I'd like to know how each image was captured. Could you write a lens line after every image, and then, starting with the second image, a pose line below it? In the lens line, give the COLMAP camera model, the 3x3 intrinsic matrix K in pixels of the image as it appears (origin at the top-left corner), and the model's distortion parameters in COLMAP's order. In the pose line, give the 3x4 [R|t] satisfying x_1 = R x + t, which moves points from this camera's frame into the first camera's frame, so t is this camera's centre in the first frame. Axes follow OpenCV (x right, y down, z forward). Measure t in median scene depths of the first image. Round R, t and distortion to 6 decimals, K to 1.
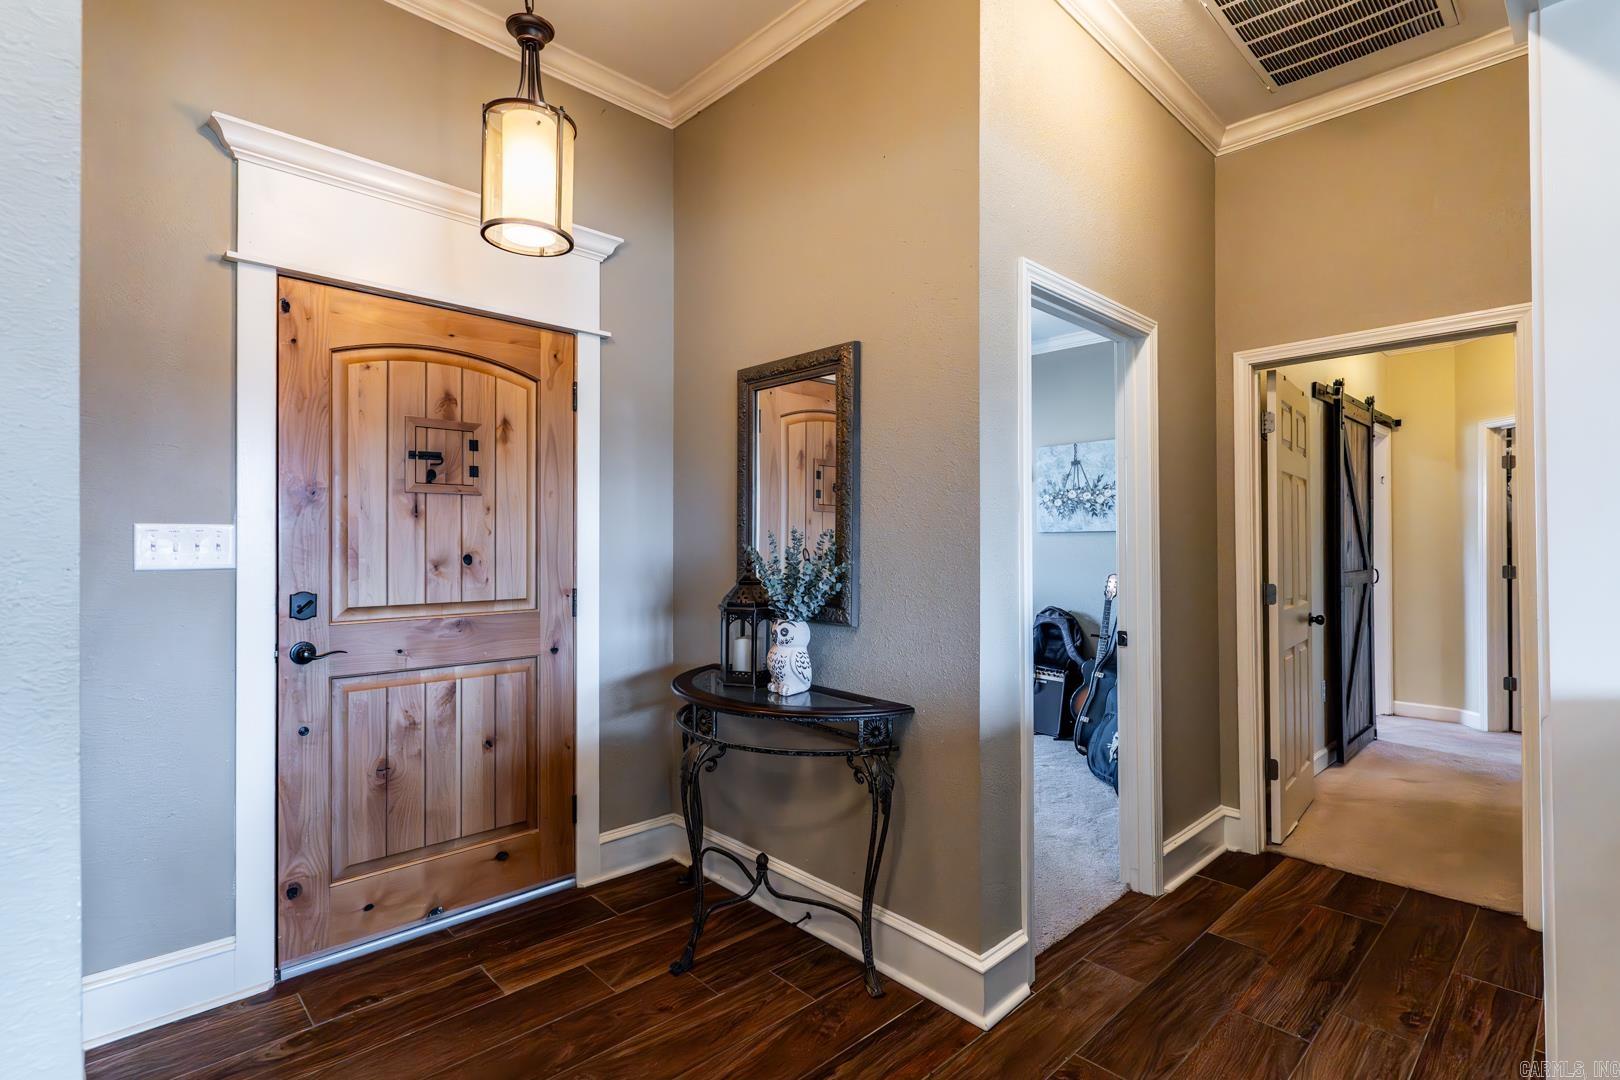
lens RADIAL K [[774.7, 0, 809.4], [0, 774.7, 542.9], [0, 0, 1]] dist [-0.001802, -0.001232]
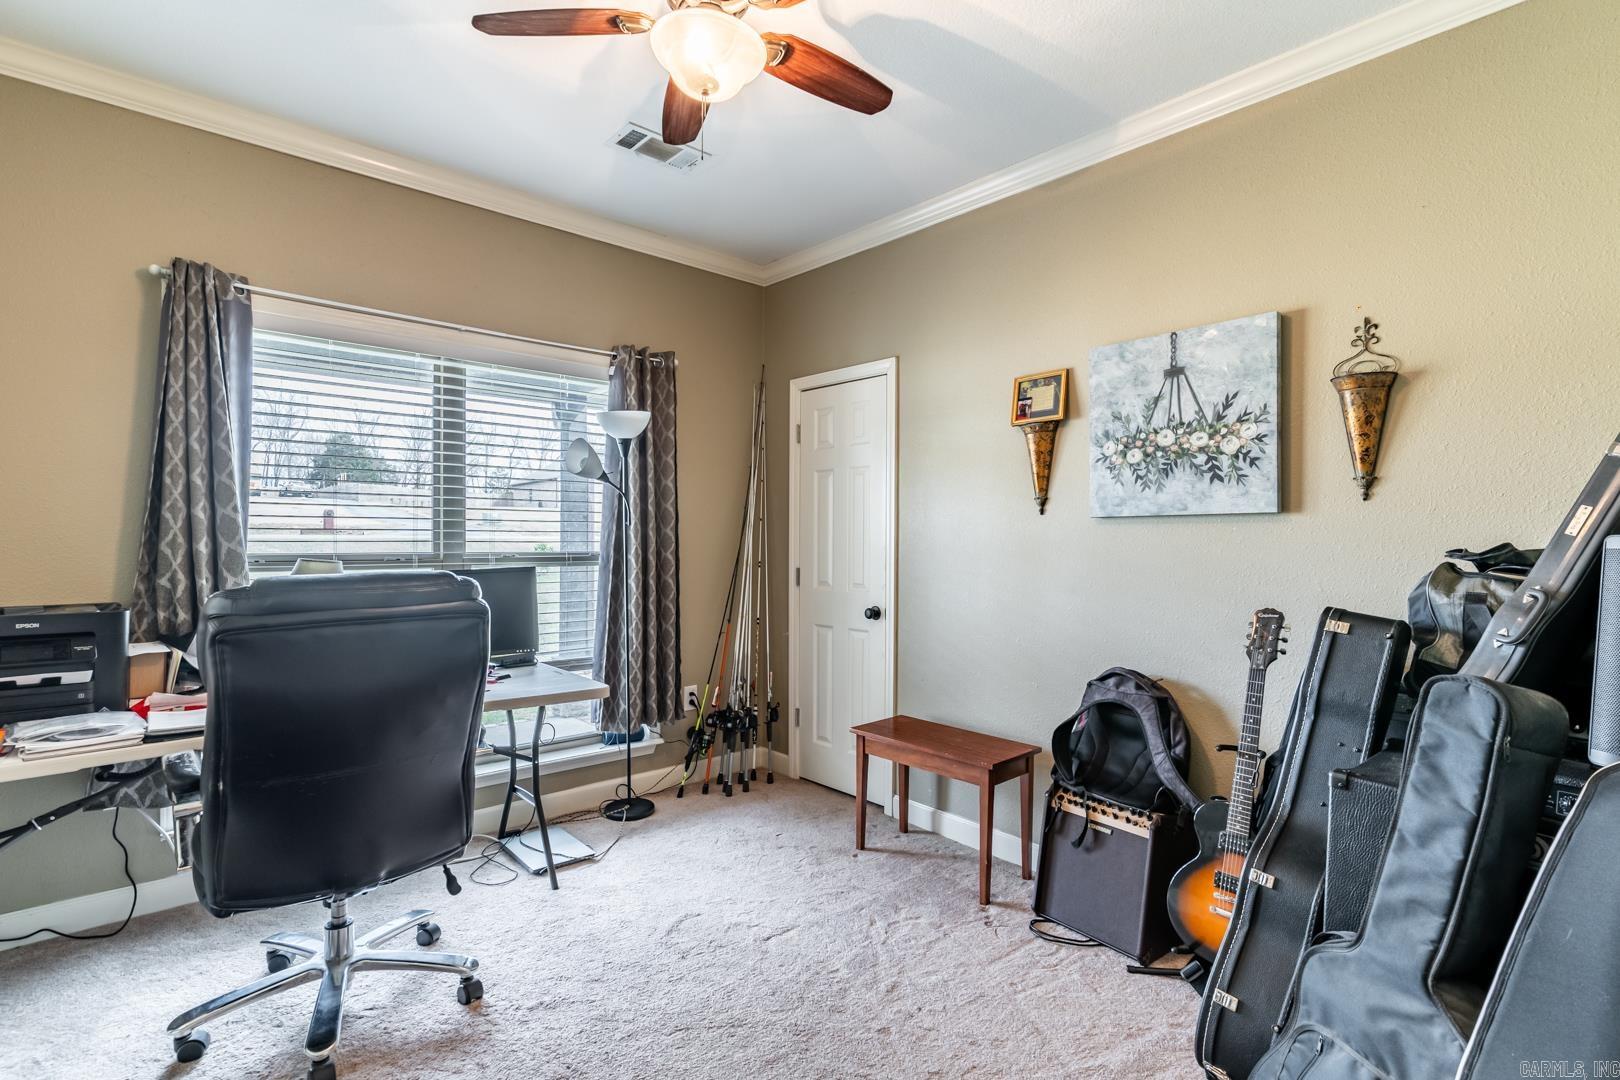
lens RADIAL K [[774.7, 0, 811.6], [0, 774.7, 543.2], [0, 0, 1]] dist [-0.001802, -0.001232]
pose [[0.999438, 0.006635, -0.032849, 0.135860], [-0.006576, 0.999977, 0.001892, 0.003443], [0.032861, -0.001675, 0.999459, 0.513447]]
